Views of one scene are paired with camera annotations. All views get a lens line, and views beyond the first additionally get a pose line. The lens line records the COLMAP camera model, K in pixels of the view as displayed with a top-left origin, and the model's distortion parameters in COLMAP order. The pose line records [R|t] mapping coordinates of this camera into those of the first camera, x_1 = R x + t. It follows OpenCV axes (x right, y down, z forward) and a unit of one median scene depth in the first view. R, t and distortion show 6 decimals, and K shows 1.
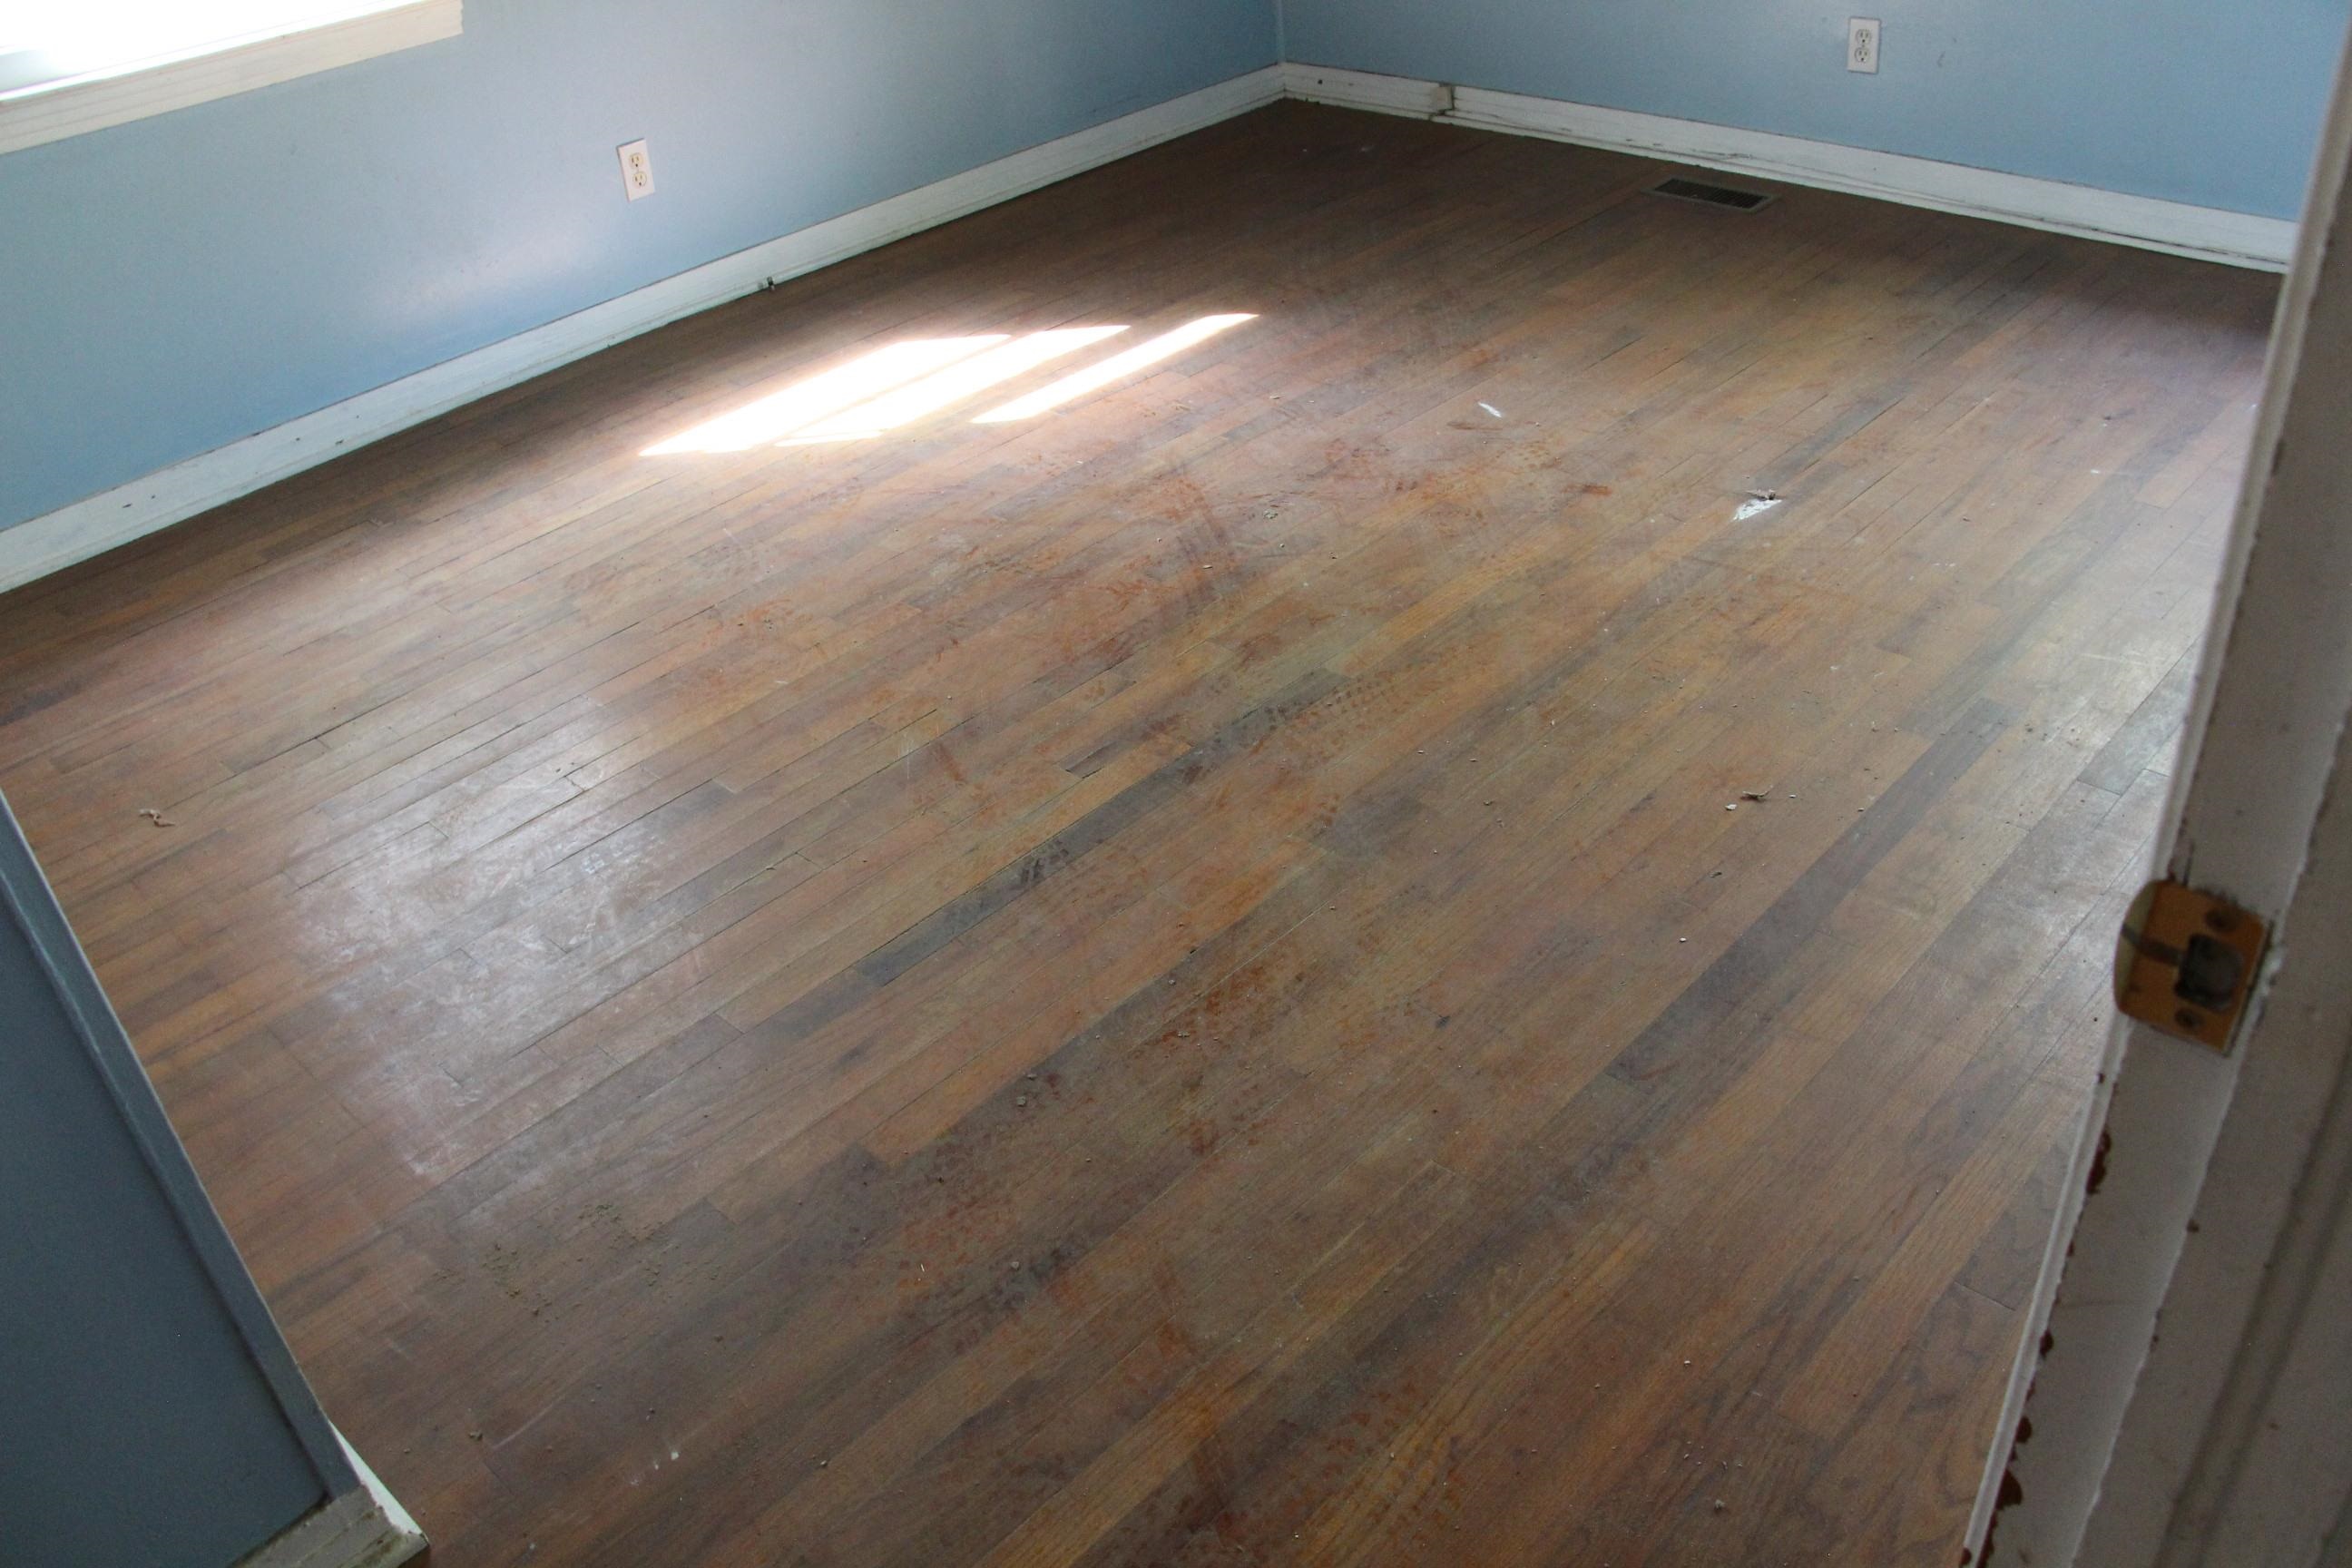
lens RADIAL K [[1950.3, 0, 1180.7], [0, 1950.3, 783.6], [0, 0, 1]] dist [-0.181349, 0.160366]
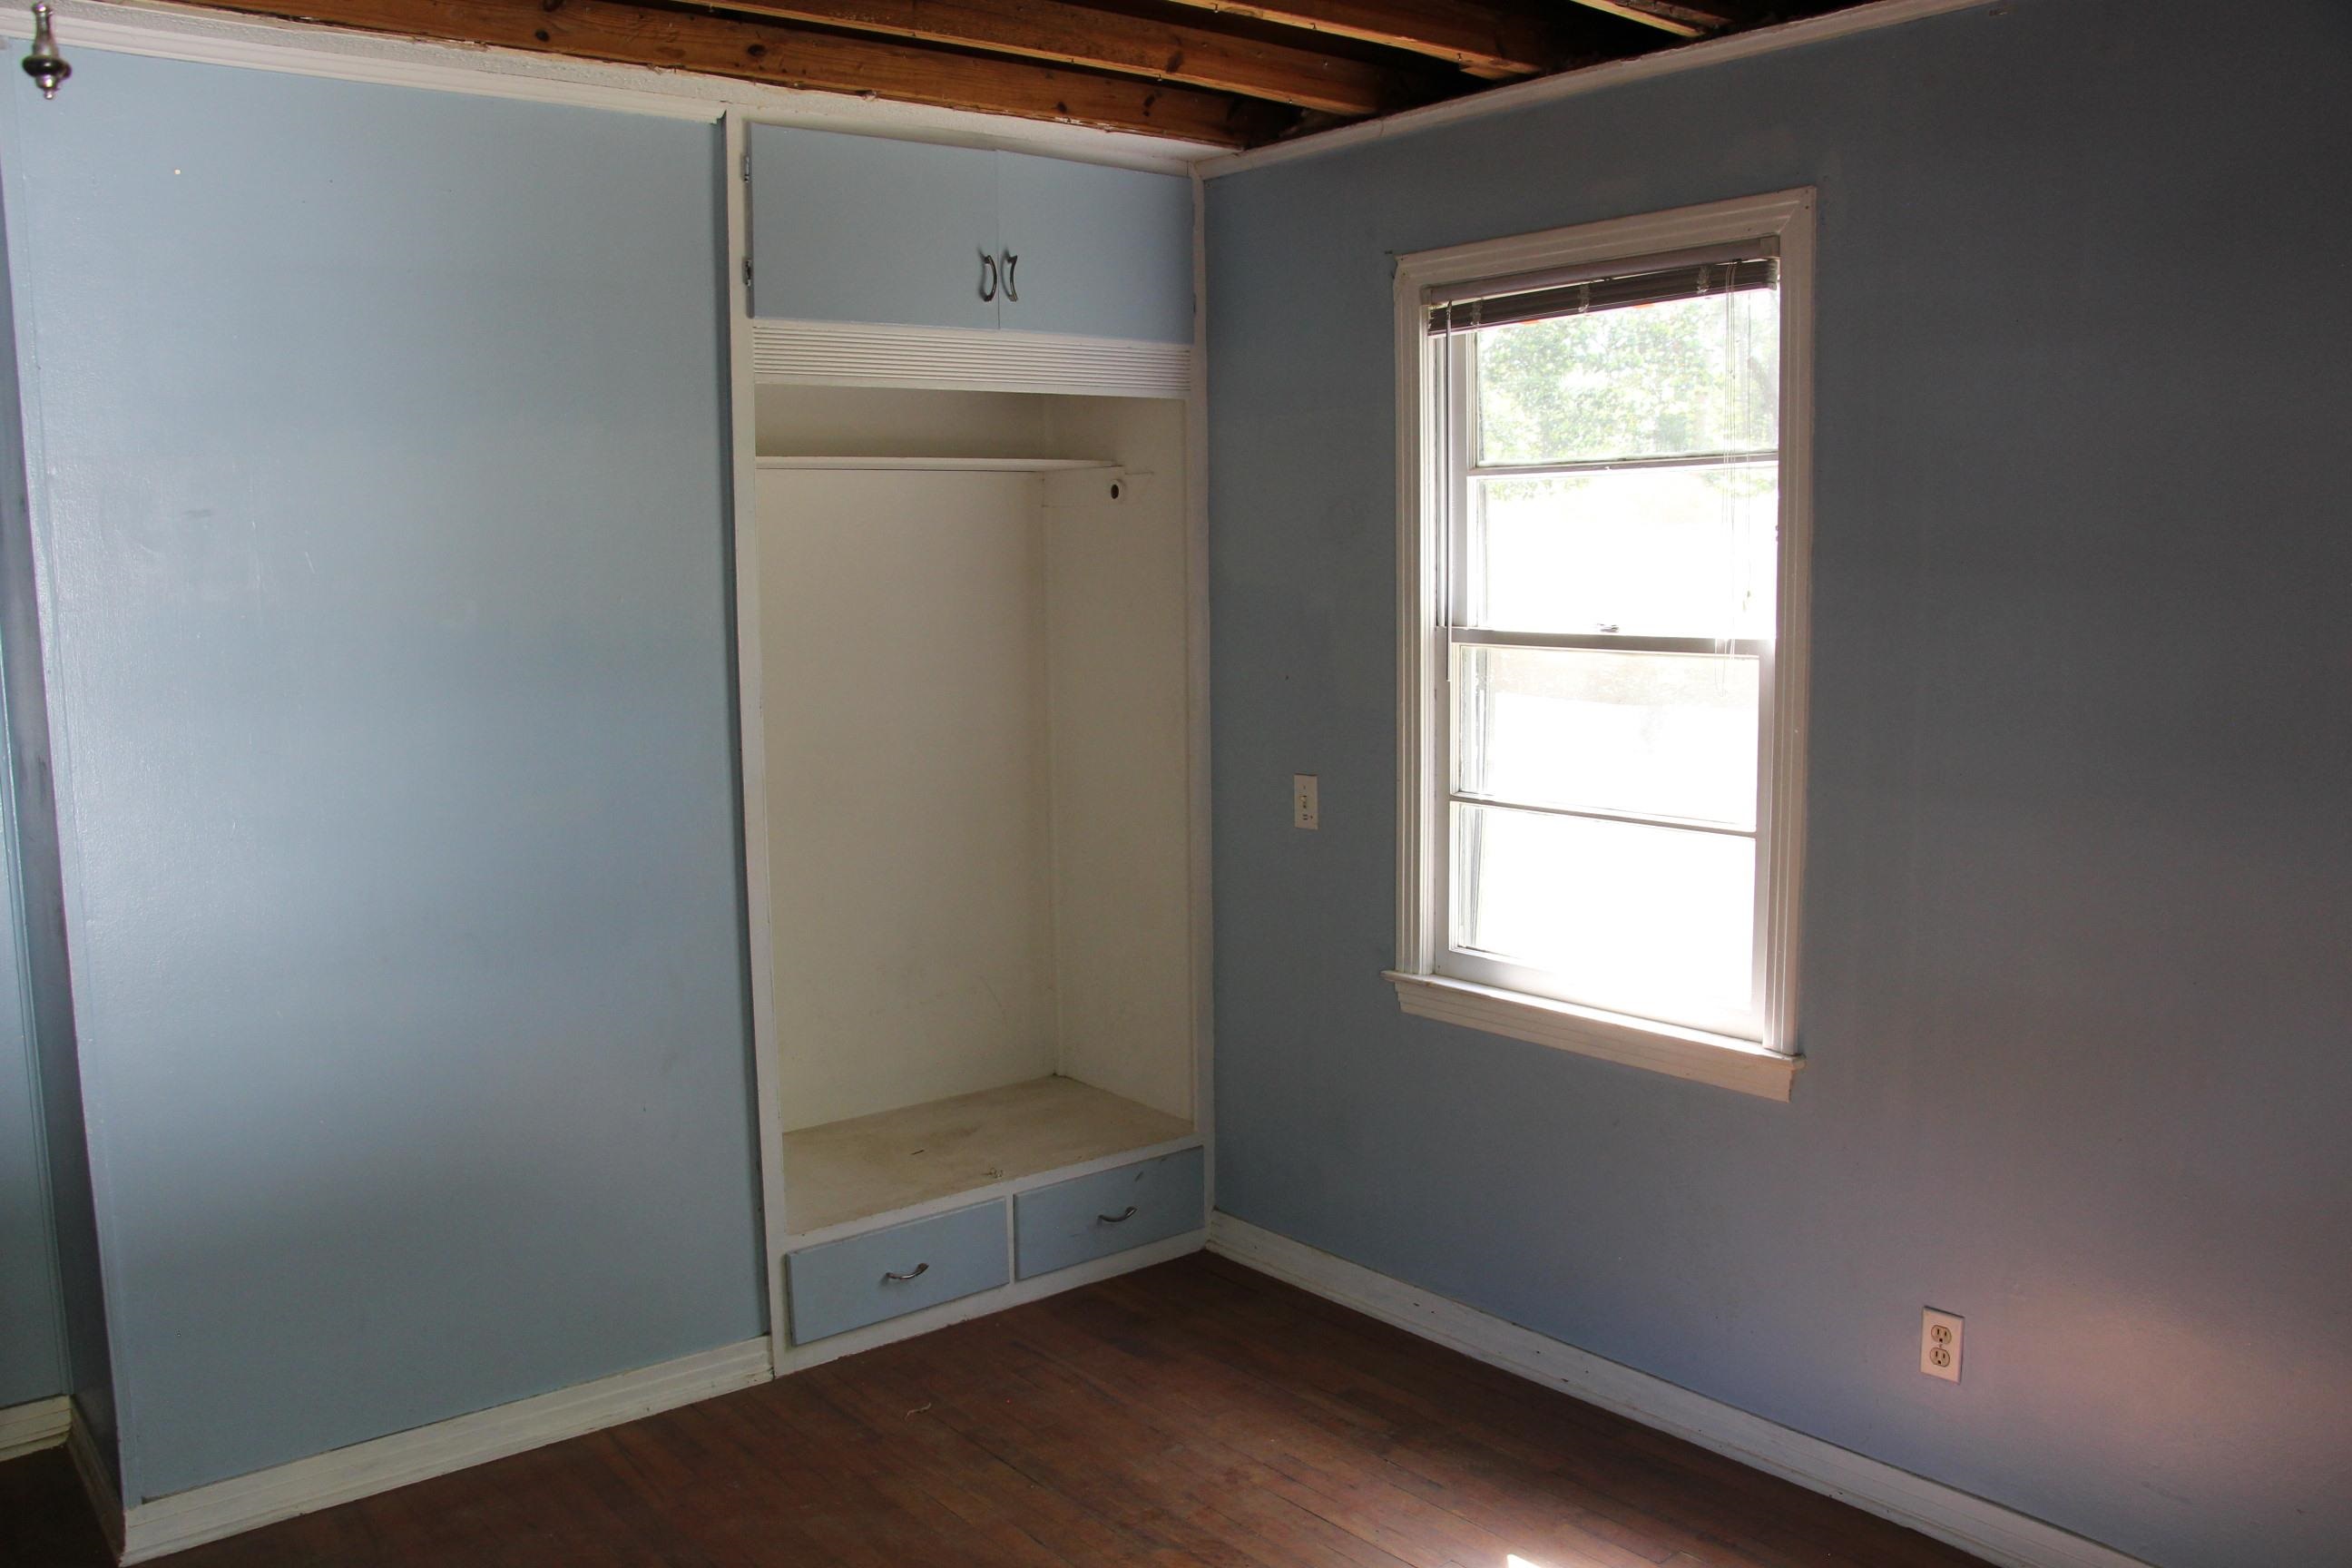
lens RADIAL K [[1950.3, 0, 1183.1], [0, 1950.3, 783.9], [0, 0, 1]] dist [-0.181349, 0.160366]
pose [[-0.140920, 0.200093, -0.969590, 0.735228], [-0.524418, 0.815592, 0.244531, -0.840343], [0.839719, 0.542929, -0.010001, 0.952750]]
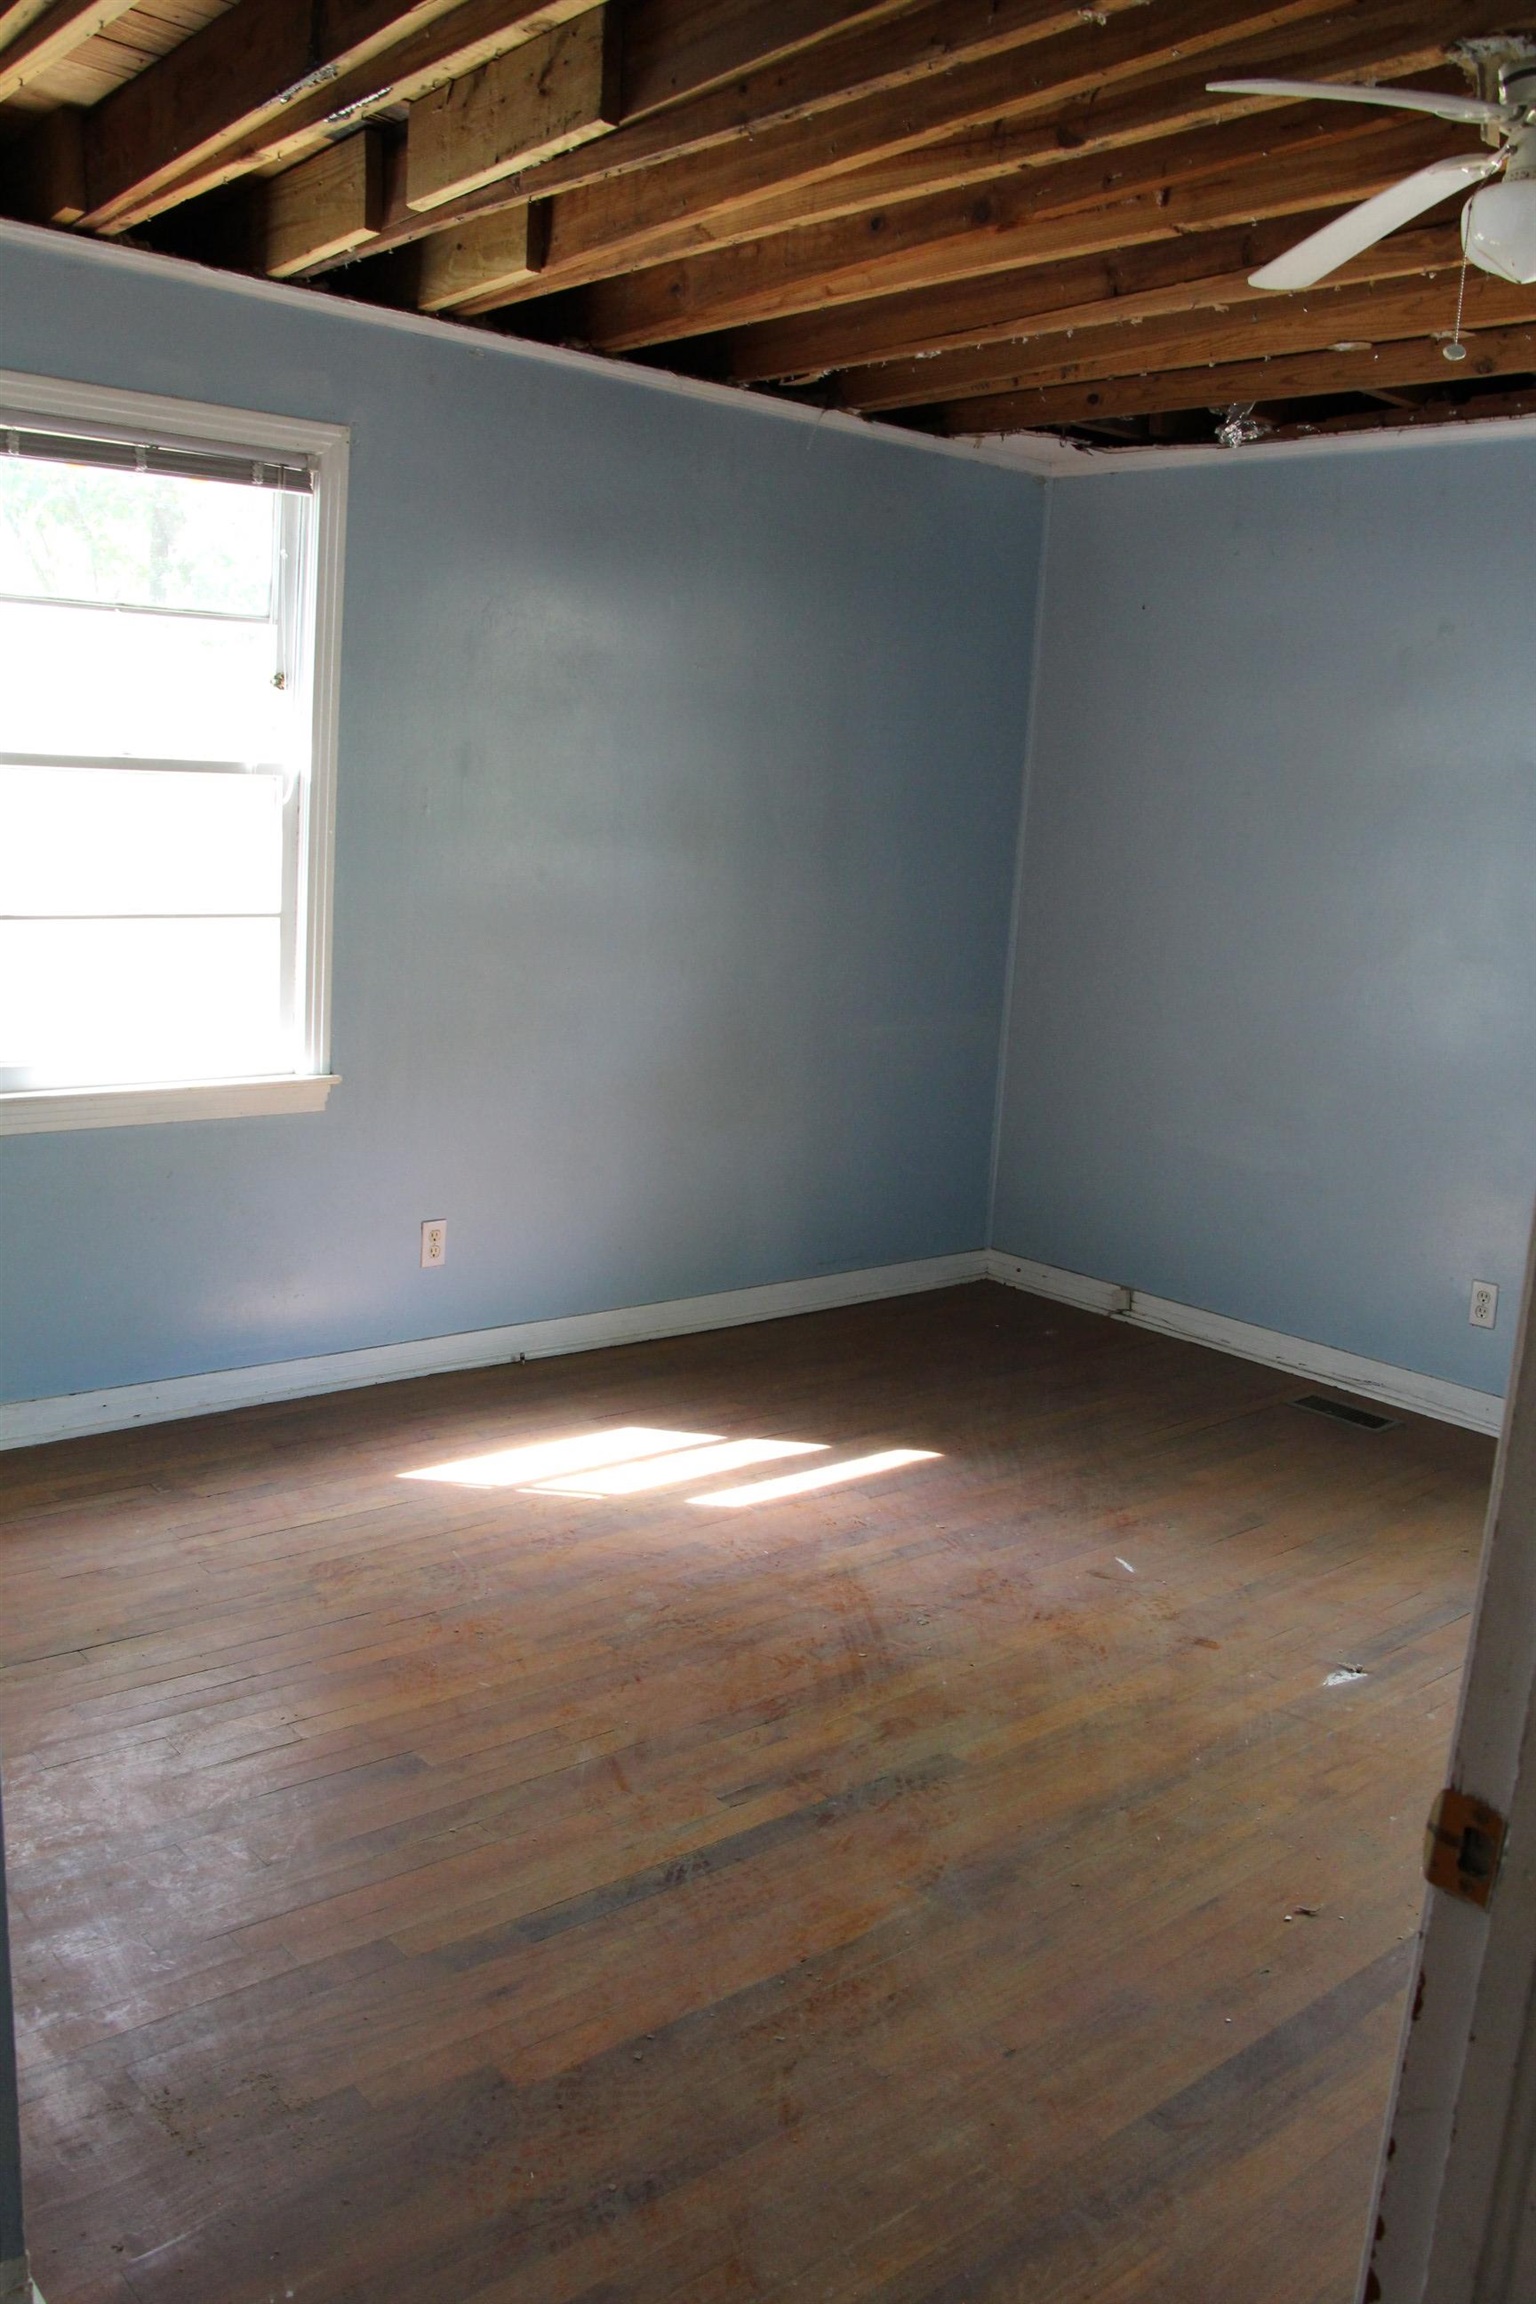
lens RADIAL K [[1910.5, 0, 745.3], [0, 1910.5, 1163.9], [0, 0, 1]] dist [-0.181349, 0.160366]
pose [[0.984358, 0.155693, -0.082454, -0.009026], [-0.175380, 0.910489, -0.374502, 0.063906], [0.016766, 0.383104, 0.923553, -0.172633]]
